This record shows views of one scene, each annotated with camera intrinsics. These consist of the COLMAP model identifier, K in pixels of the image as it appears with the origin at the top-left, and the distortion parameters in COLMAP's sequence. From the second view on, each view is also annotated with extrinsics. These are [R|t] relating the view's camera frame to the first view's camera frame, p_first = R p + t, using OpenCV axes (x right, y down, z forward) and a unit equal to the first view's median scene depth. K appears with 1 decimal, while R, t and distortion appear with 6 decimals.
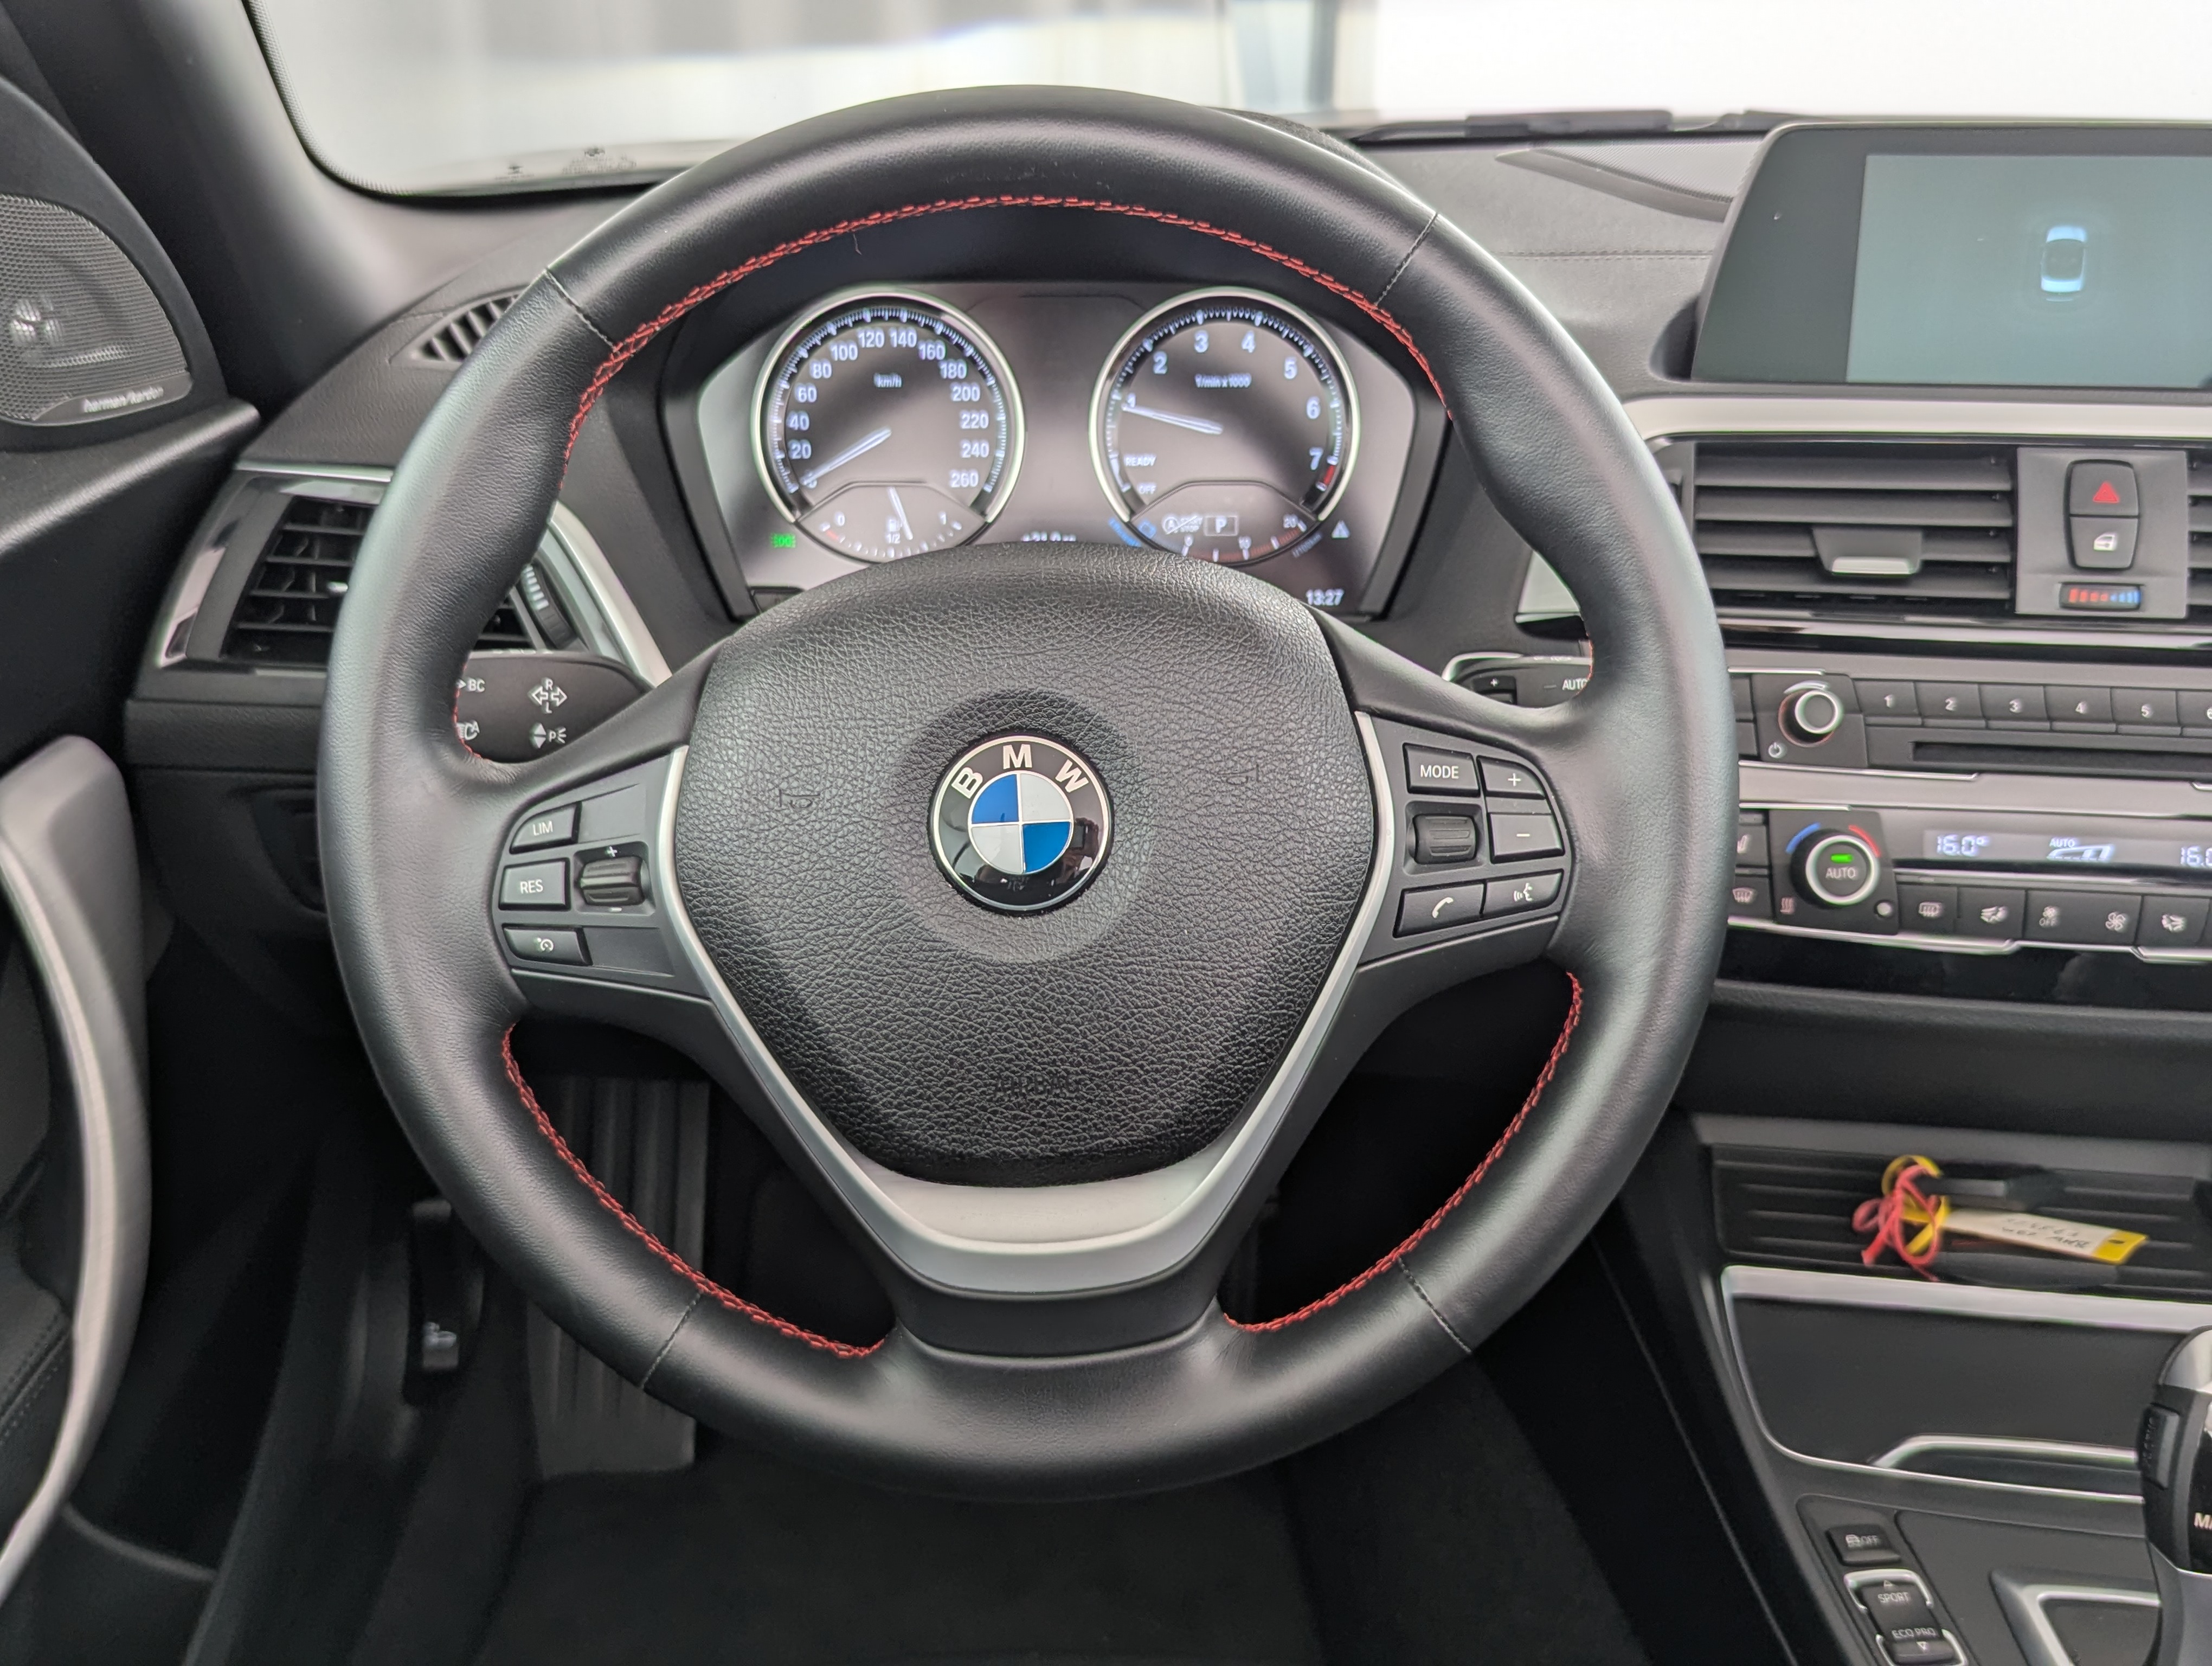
lens RADIAL K [[2157.9, 0, 1115.0], [0, 2157.9, 831.0], [0, 0, 1]] dist [0.015187, 0.003477]
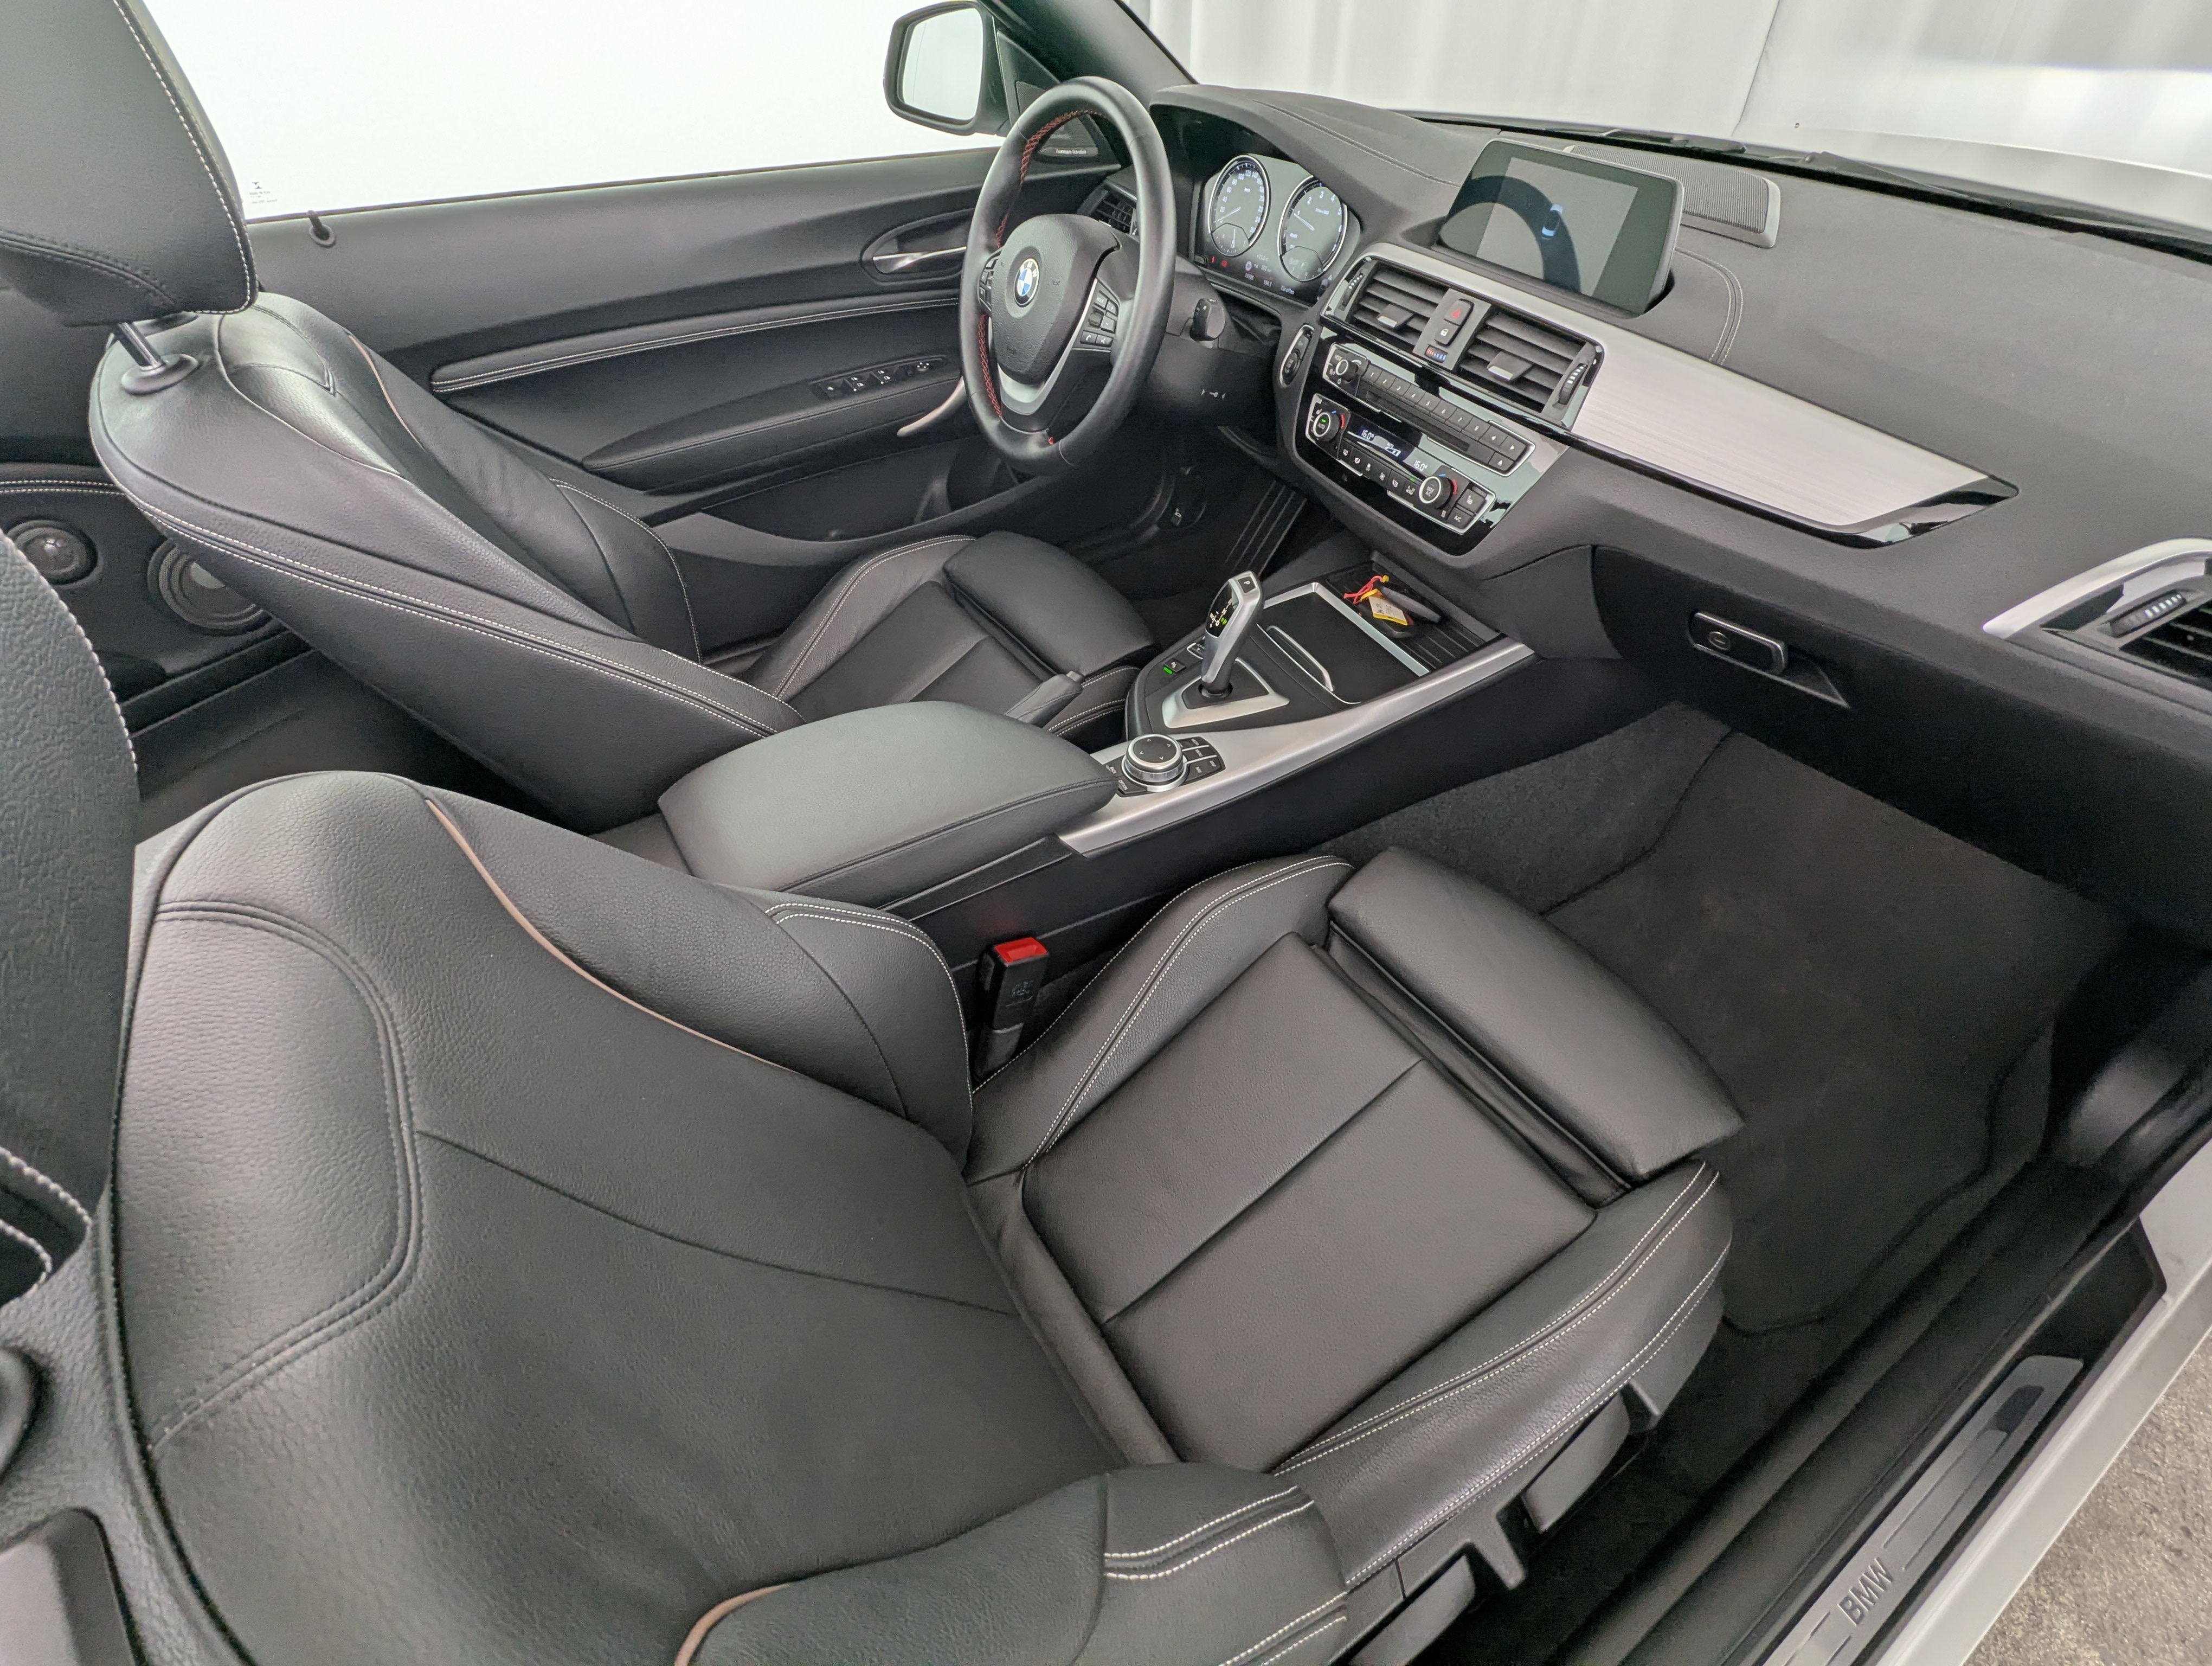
lens RADIAL K [[1043.2, 0, 1099.1], [0, 1043.2, 835.6], [0, 0, 1]] dist [0.000171, -0.000468]
pose [[0.533310, 0.568344, -0.626550, 1.771905], [-0.337786, 0.822139, 0.458245, -0.090760], [0.775552, -0.032747, 0.630434, -0.179518]]
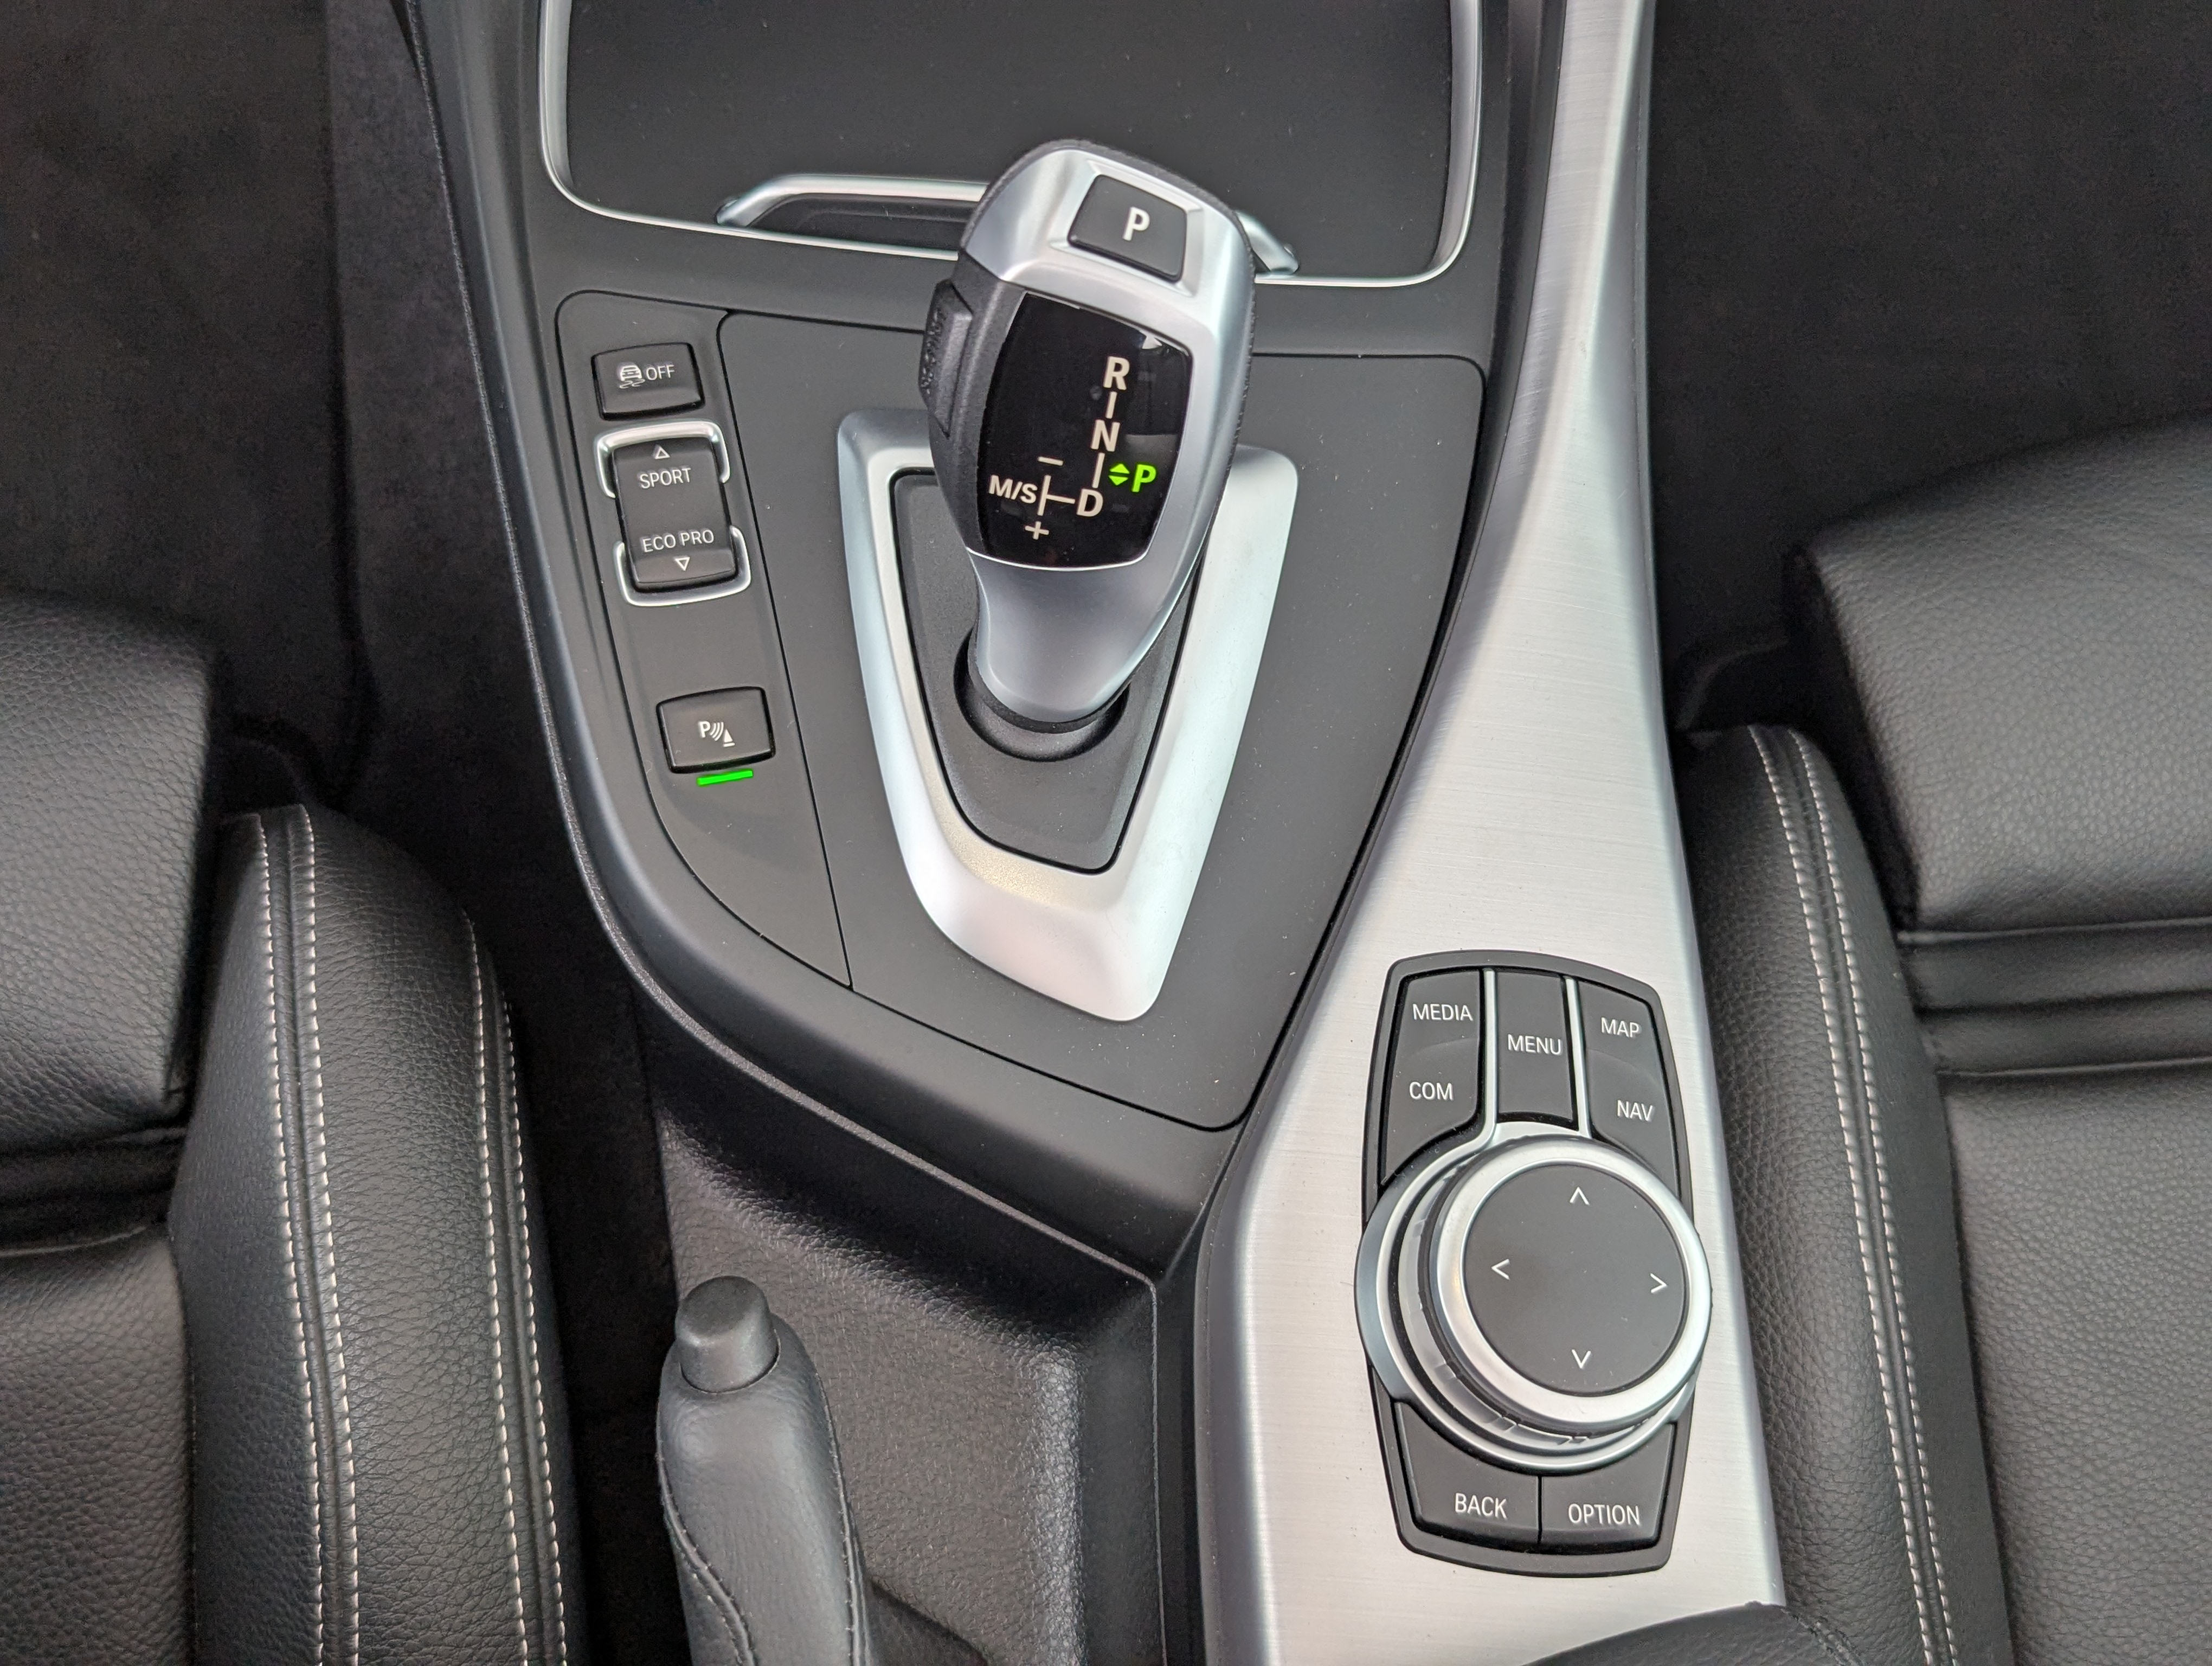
lens RADIAL K [[2157.9, 0, 1115.0], [0, 2157.9, 831.0], [0, 0, 1]] dist [0.015187, 0.003477]
pose [[0.991397, -0.053580, 0.119420, 0.504143], [-0.045748, 0.712988, 0.699682, -0.012088], [-0.122634, -0.699126, 0.704403, 0.593829]]
